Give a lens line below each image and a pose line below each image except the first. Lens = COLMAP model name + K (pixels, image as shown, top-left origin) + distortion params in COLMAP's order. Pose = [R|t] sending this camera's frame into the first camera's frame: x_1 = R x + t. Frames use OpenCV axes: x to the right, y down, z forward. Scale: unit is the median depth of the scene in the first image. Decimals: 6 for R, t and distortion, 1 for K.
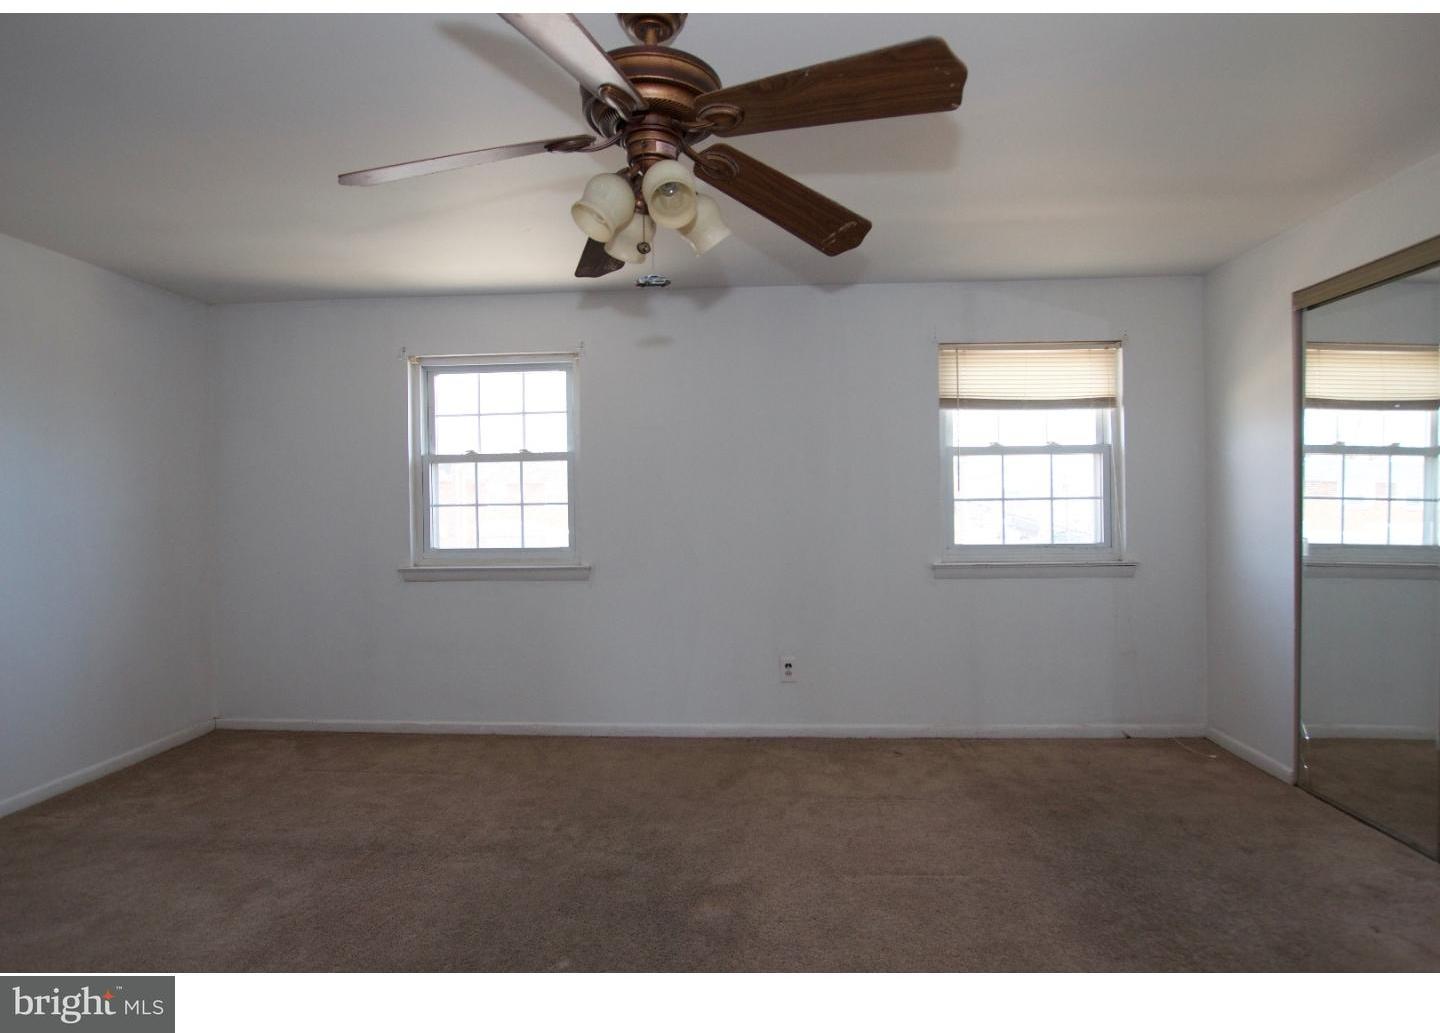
lens RADIAL K [[733.3, 0, 736.7], [0, 733.3, 508.7], [0, 0, 1]] dist [-0.027029, 0.001612]
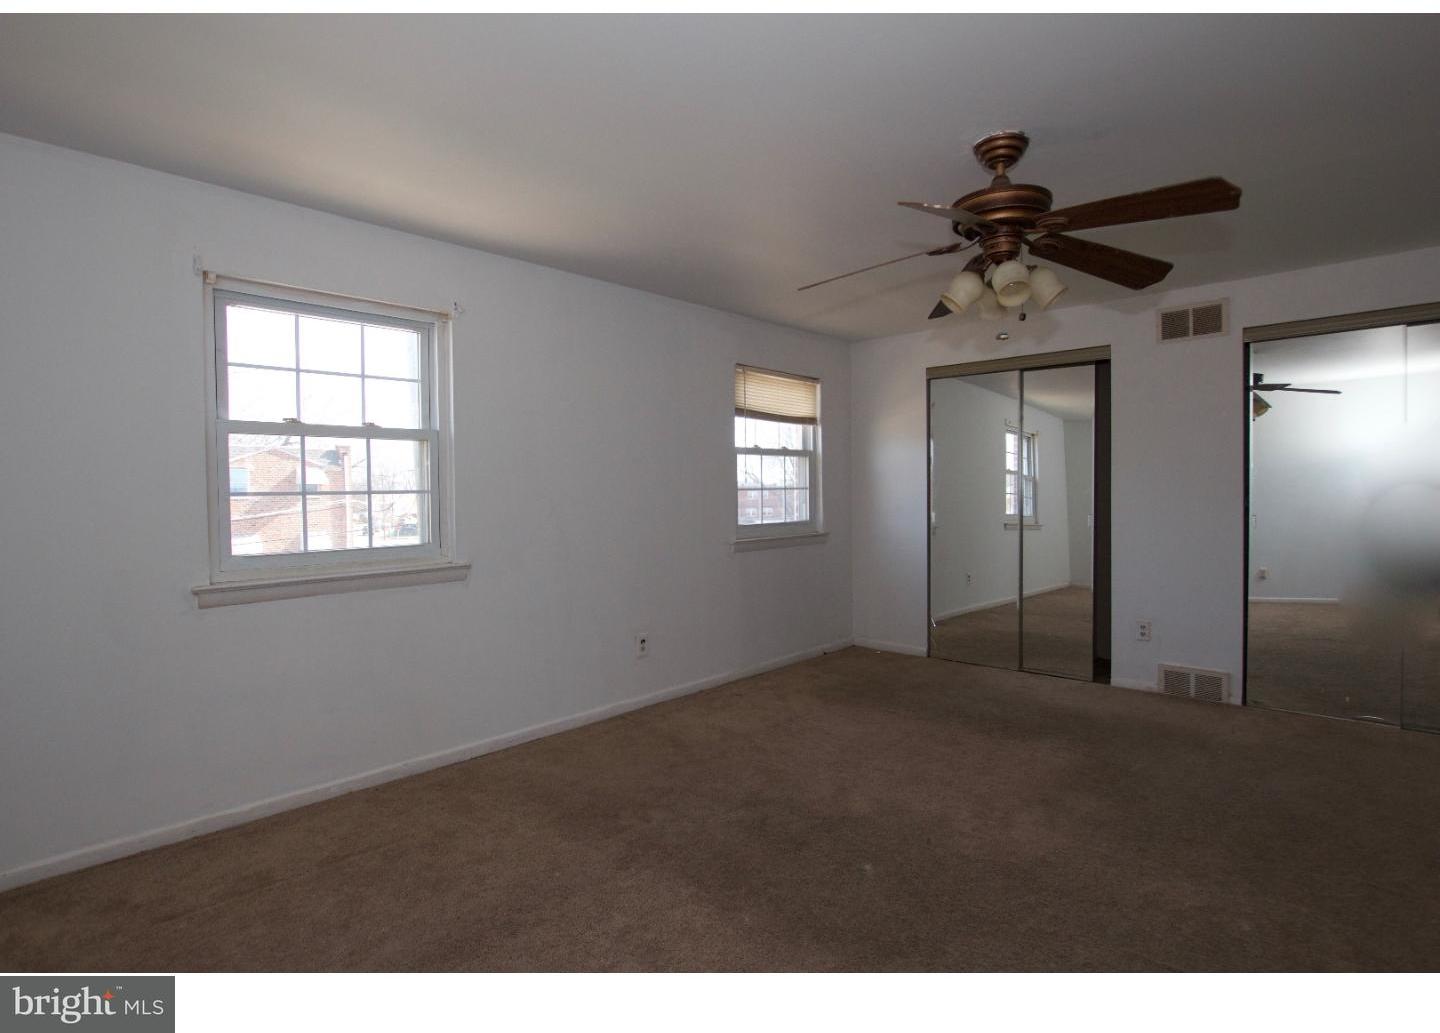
lens RADIAL K [[733.3, 0, 736.7], [0, 733.3, 508.7], [0, 0, 1]] dist [-0.027029, 0.001612]
pose [[0.627357, -0.017223, 0.778541, -0.681067], [-0.000732, 0.999742, 0.022706, -0.006992], [-0.778731, -0.014815, 0.627183, 0.212649]]
